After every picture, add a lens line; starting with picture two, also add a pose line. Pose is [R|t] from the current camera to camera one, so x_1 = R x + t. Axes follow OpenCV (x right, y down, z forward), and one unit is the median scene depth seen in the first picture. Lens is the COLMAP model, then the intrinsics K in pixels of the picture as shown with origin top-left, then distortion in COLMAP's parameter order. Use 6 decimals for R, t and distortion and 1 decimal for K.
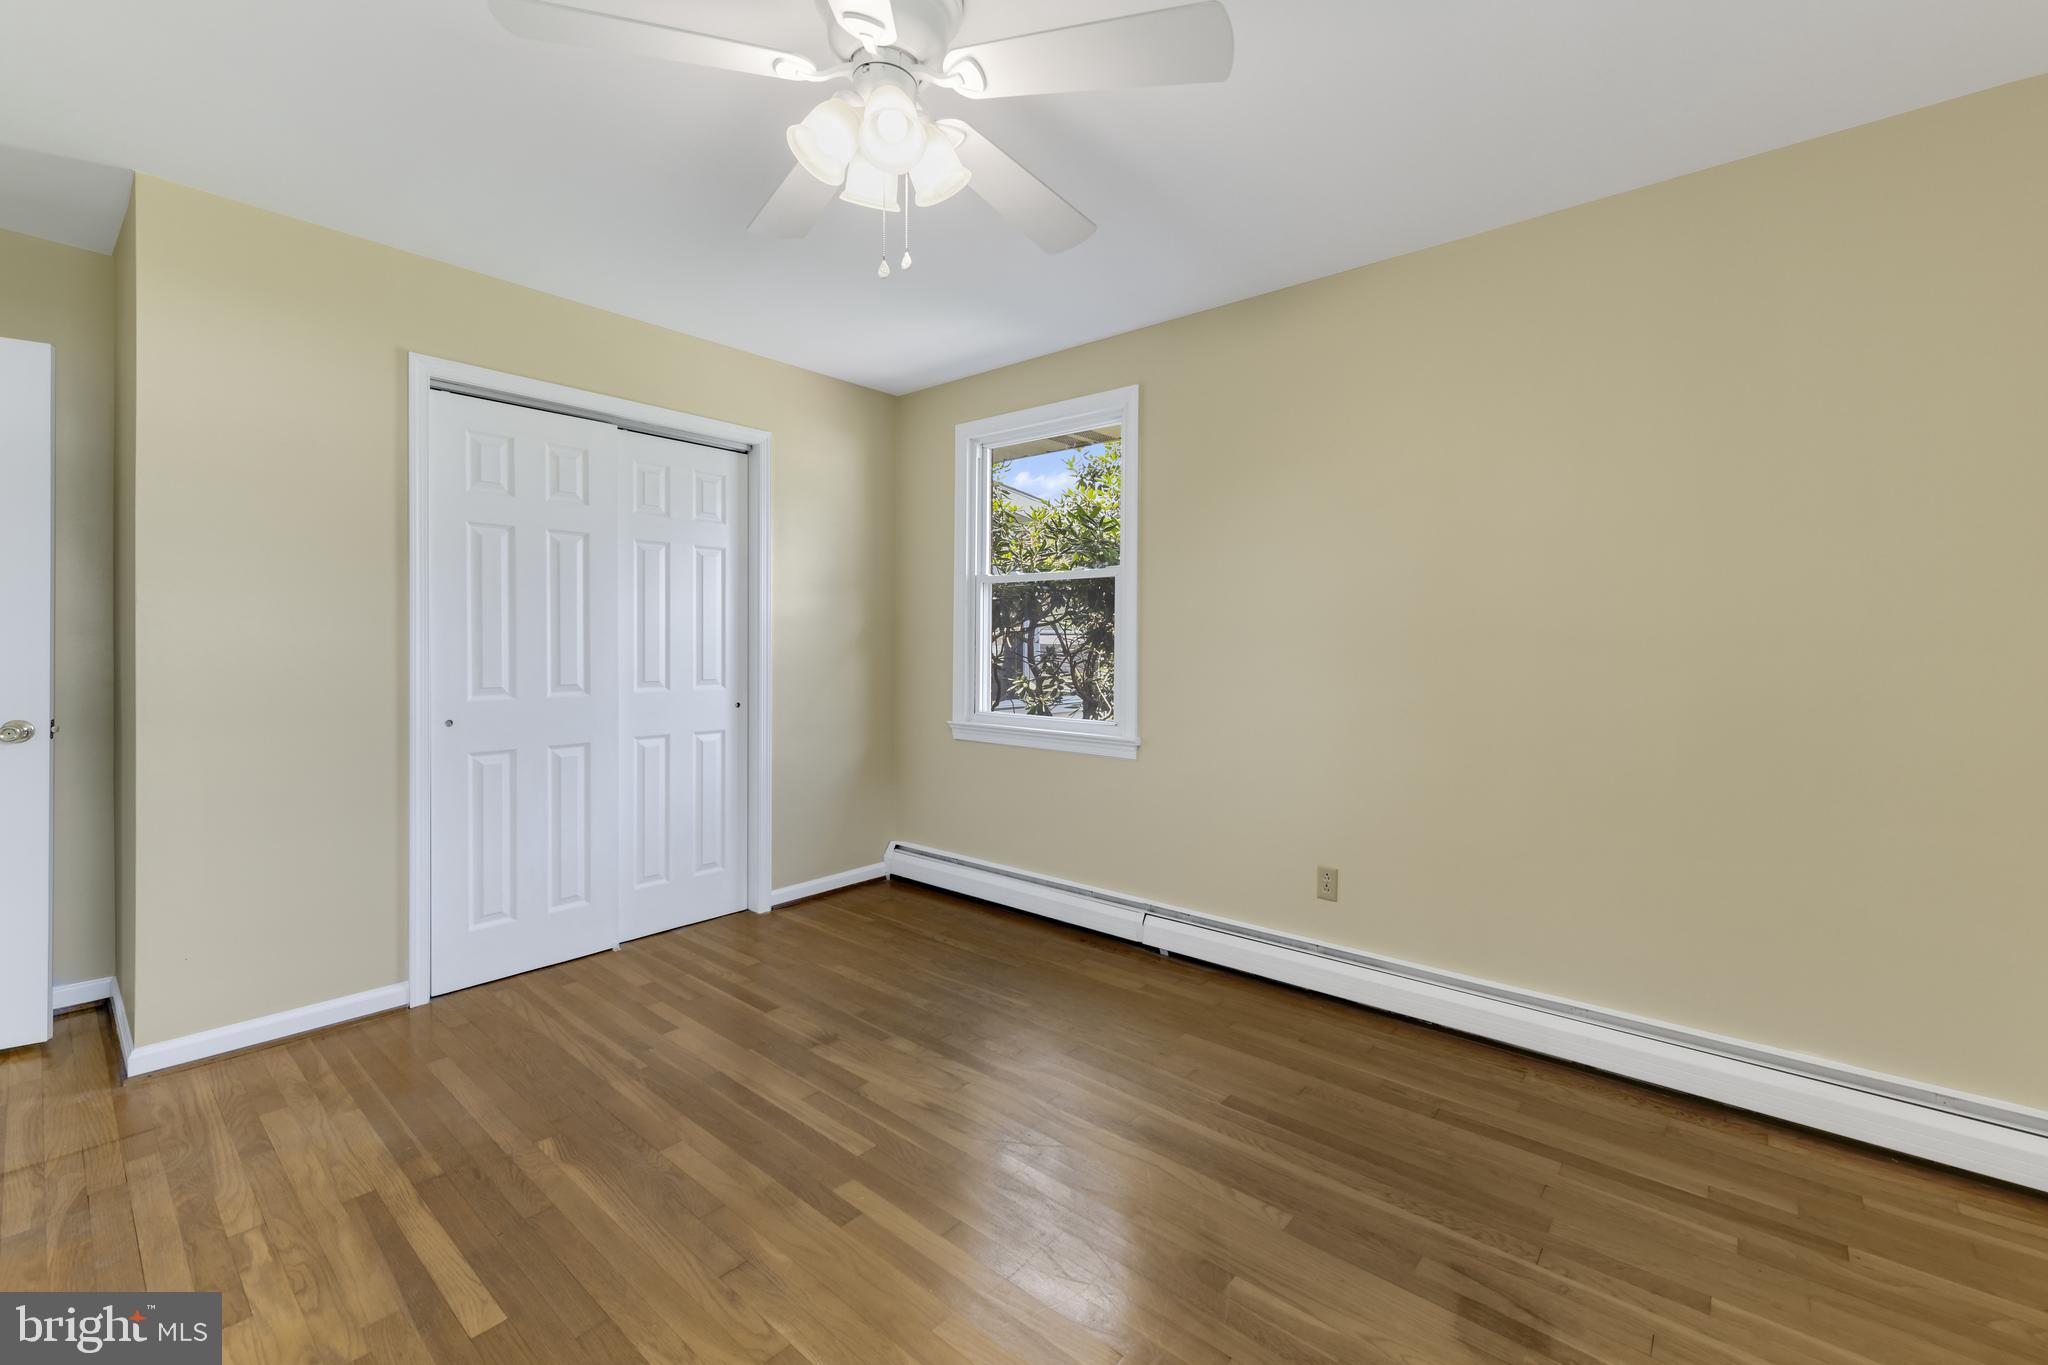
lens RADIAL K [[821.9, 0, 1022.6], [0, 821.9, 657.9], [0, 0, 1]] dist [0.002262, 0.000089]
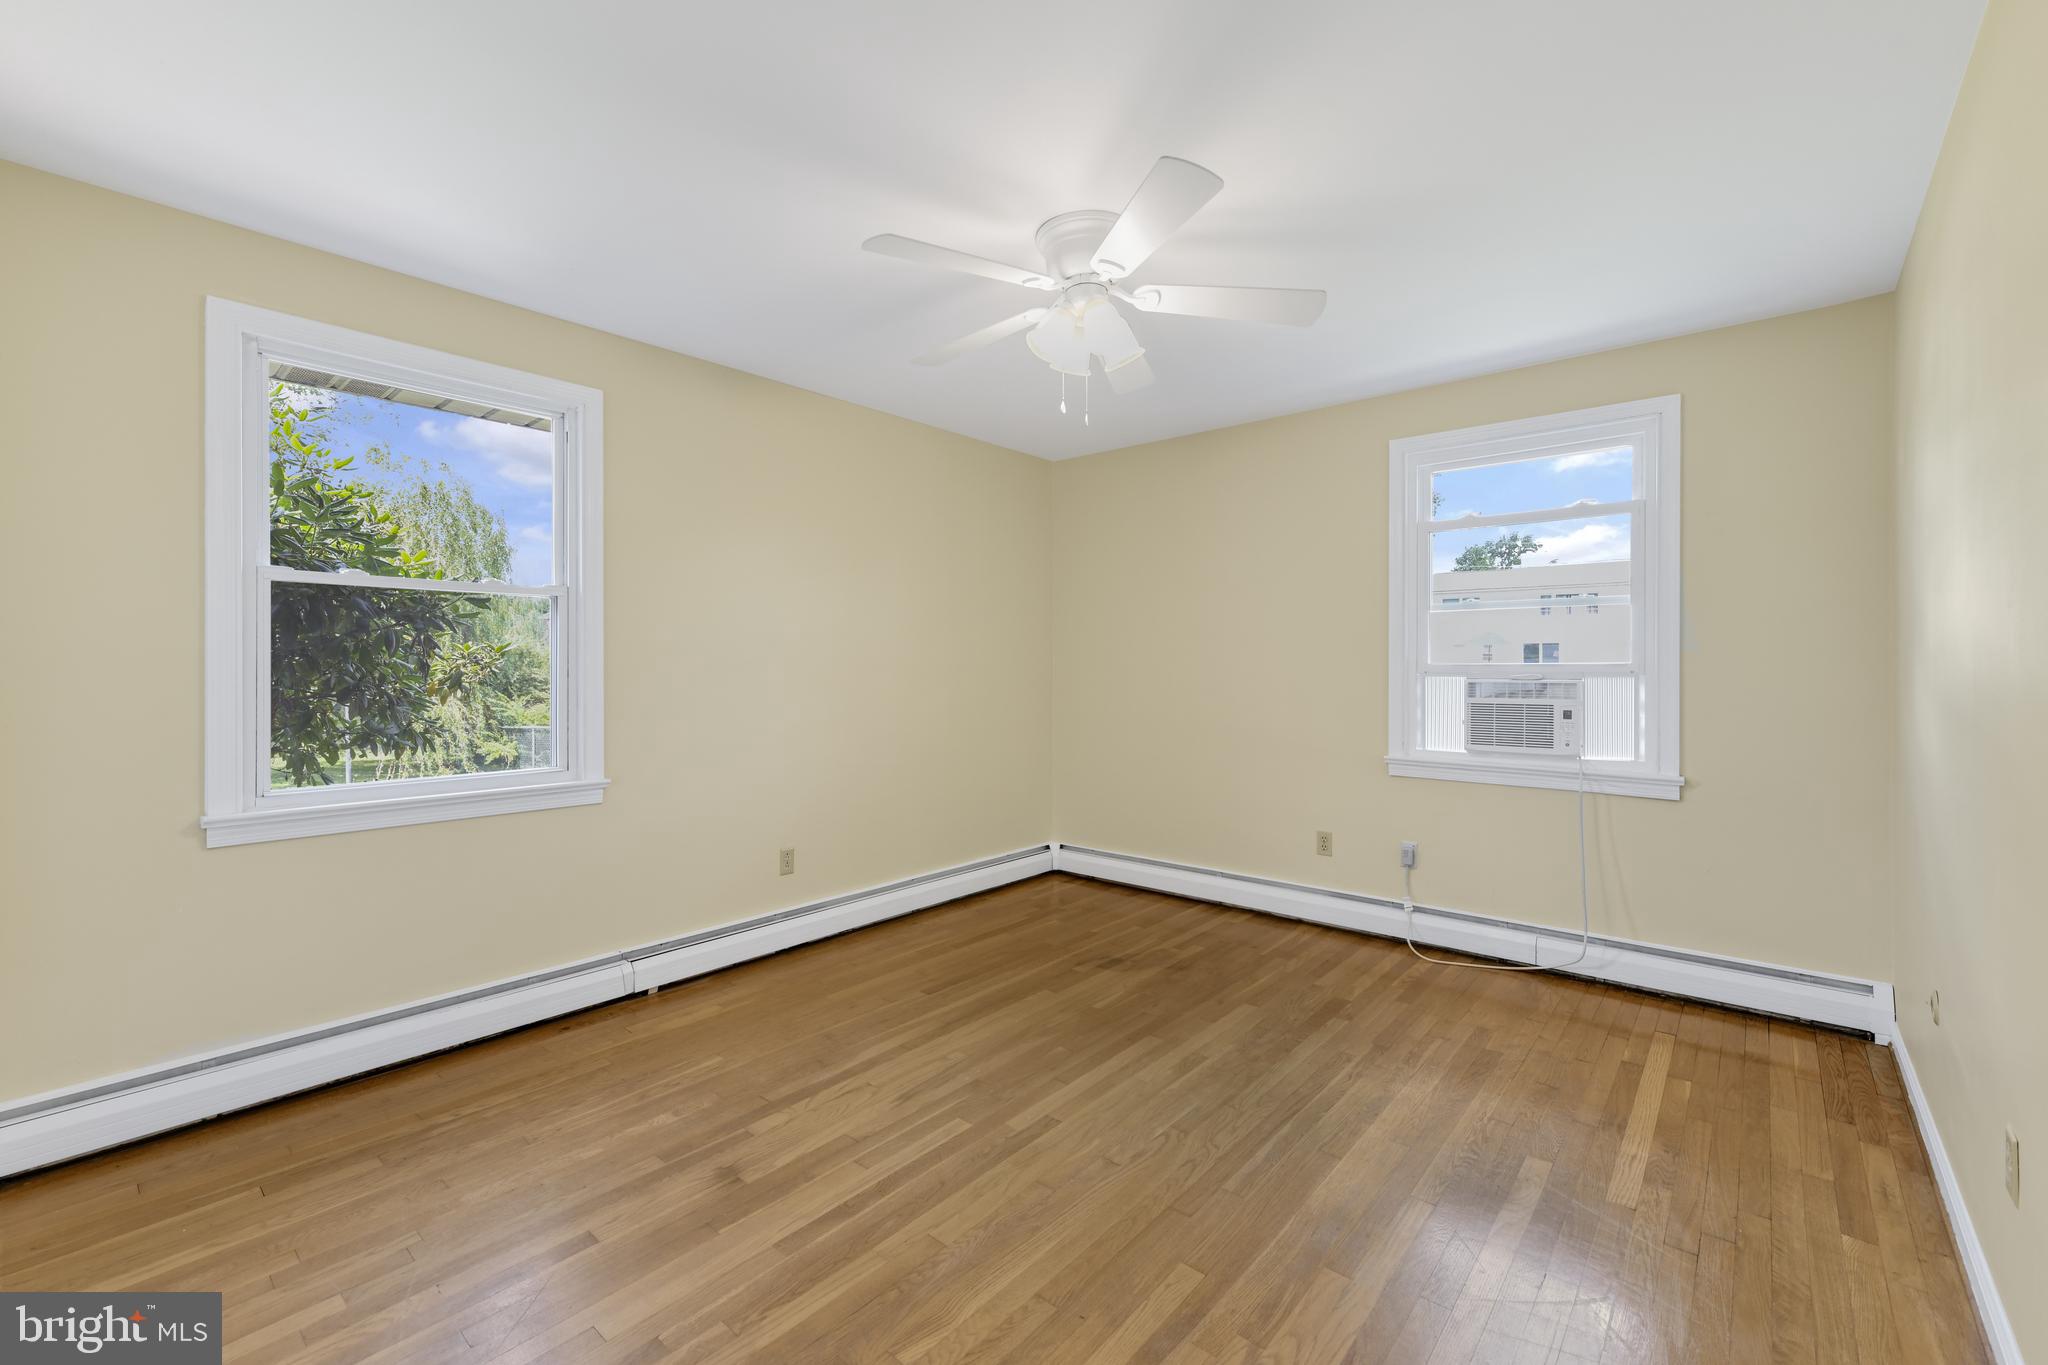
lens RADIAL K [[845.7, 0, 1019.7], [0, 845.7, 684.0], [0, 0, 1]] dist [0.006061, -0.000281]
pose [[0.022980, -0.025045, 0.999422, -0.864262], [0.018289, 0.999529, 0.024627, -0.024417], [-0.999569, 0.017713, 0.023427, 0.566533]]
